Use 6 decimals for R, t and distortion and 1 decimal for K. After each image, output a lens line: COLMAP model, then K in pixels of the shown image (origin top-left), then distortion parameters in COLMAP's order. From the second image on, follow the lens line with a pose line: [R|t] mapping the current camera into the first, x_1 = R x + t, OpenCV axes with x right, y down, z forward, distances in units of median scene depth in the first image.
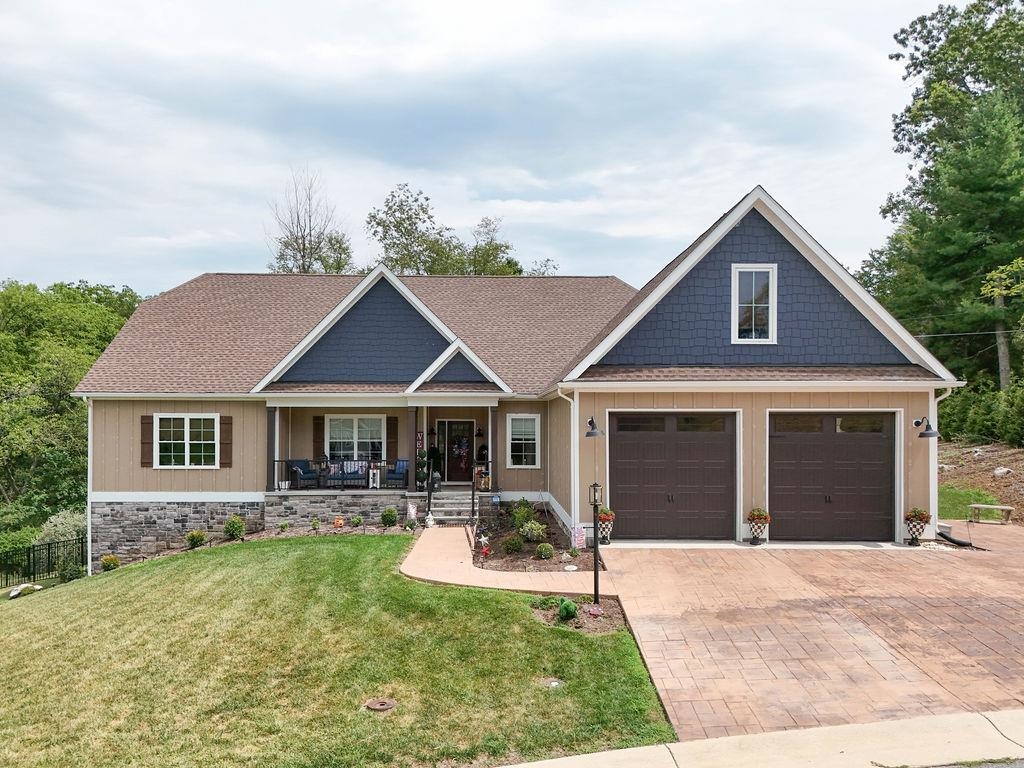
lens RADIAL K [[781.9, 0, 512.0], [0, 781.9, 384.0], [0, 0, 1]] dist [0.002509, -0.002693]
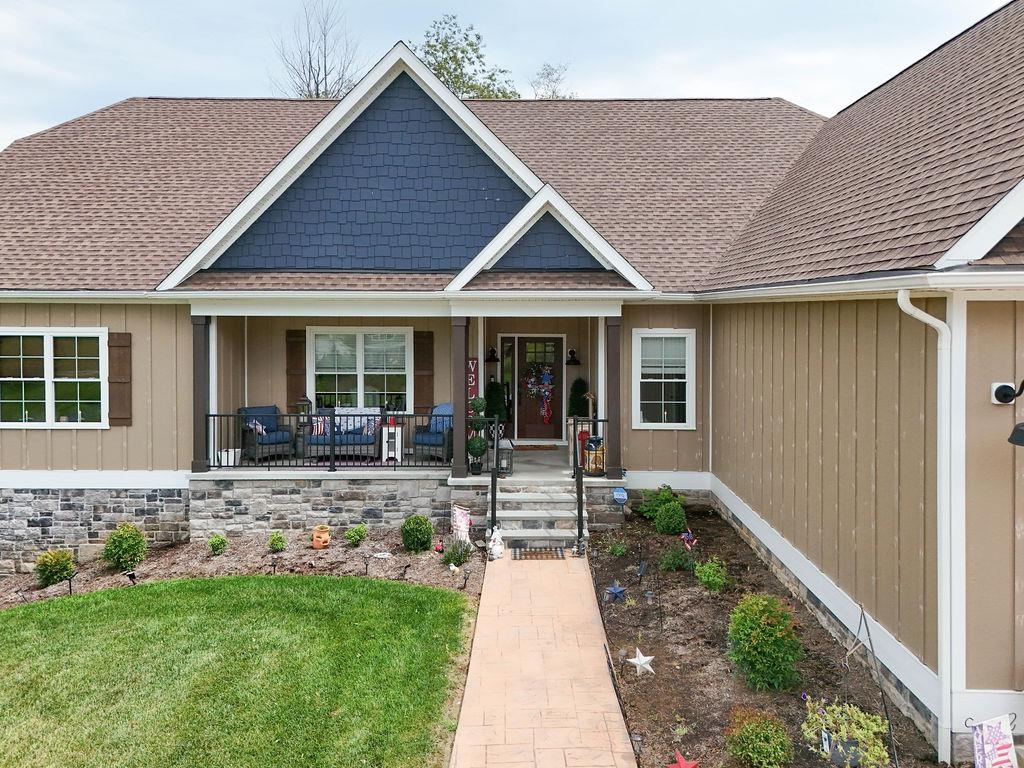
lens RADIAL K [[794.3, 0, 515.3], [0, 794.3, 309.1], [0, 0, 1]] dist [0.039580, -0.001722]
pose [[0.998670, 0.001488, -0.051533, -0.060941], [0.001009, 0.998828, 0.048387, -0.002006], [0.051545, -0.048375, 0.997498, 0.457229]]
